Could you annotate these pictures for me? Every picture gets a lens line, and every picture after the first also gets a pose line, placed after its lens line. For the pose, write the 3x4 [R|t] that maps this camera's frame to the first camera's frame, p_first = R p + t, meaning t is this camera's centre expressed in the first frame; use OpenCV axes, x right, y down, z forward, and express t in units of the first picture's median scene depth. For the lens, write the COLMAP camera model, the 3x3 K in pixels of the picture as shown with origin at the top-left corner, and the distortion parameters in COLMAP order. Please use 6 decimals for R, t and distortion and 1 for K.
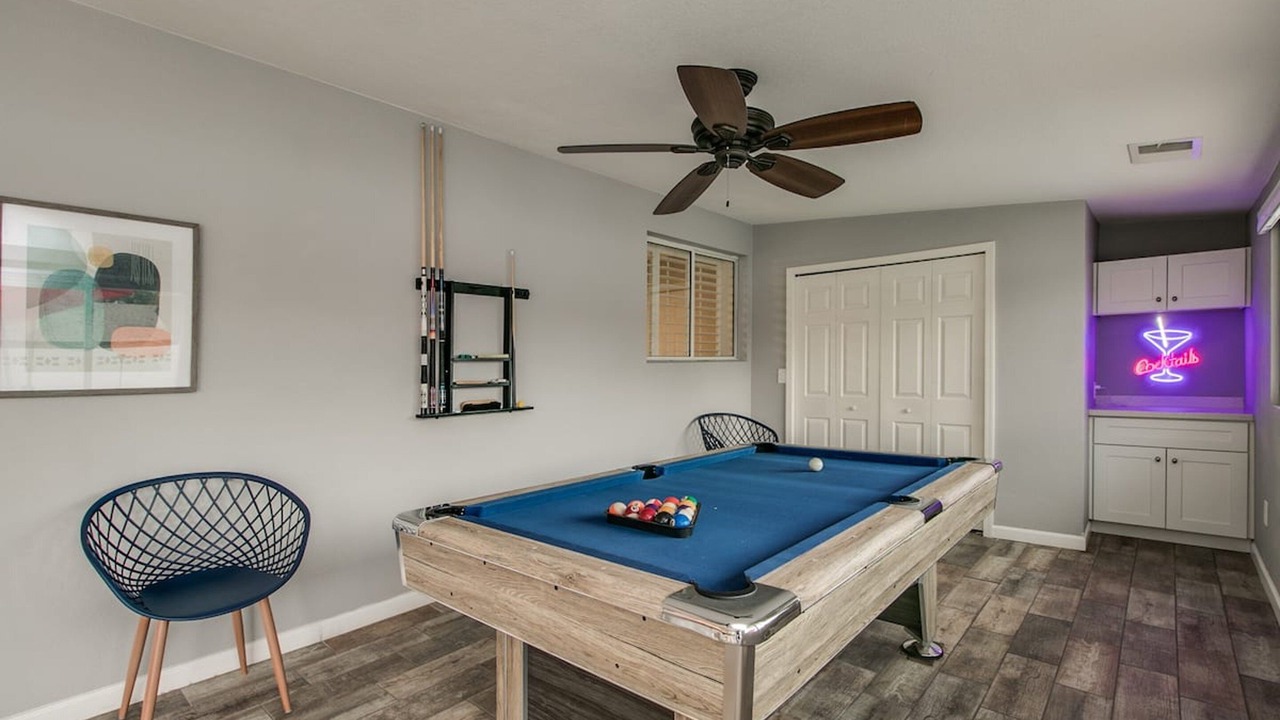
lens RADIAL K [[593.9, 0, 640.4], [0, 593.9, 383.3], [0, 0, 1]] dist [0.006101, -0.005250]
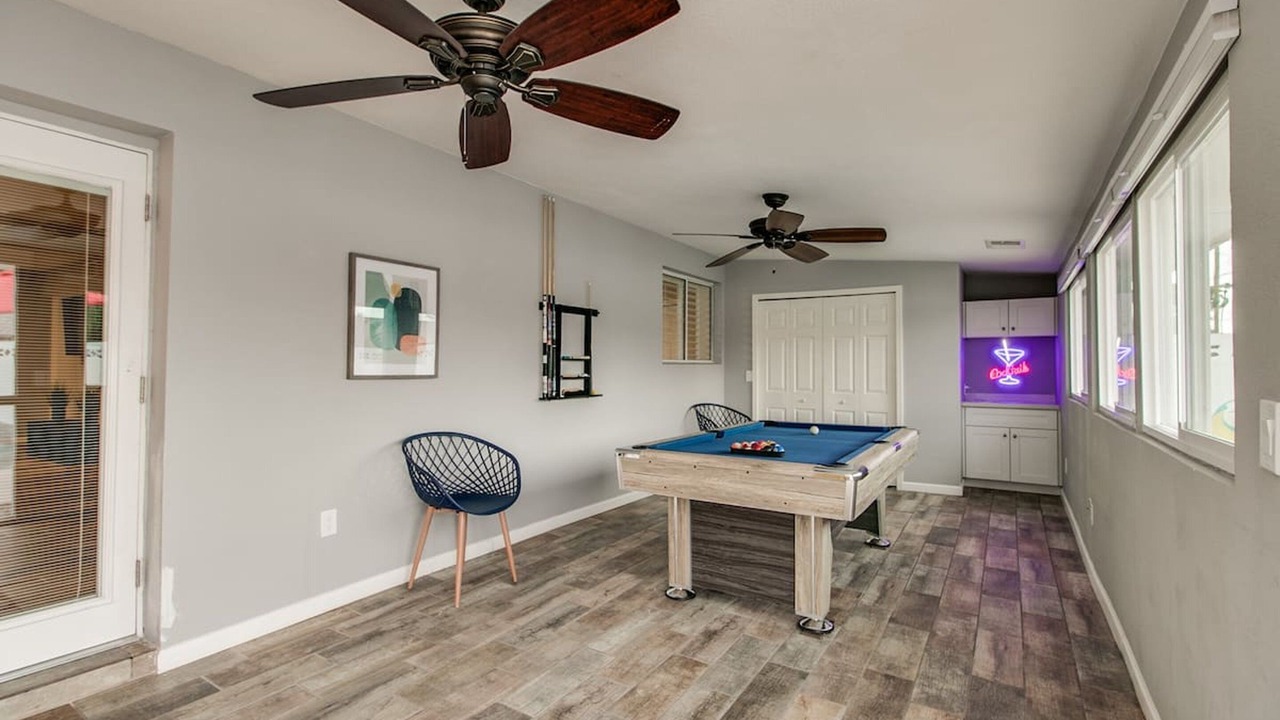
lens RADIAL K [[580.1, 0, 637.9], [0, 580.1, 356.1], [0, 0, 1]] dist [0.008272, 0.001045]
pose [[0.988008, 0.022322, 0.152779, -0.348093], [-0.015110, 0.998723, -0.048206, 0.016223], [-0.153660, 0.045319, 0.987084, -0.402555]]
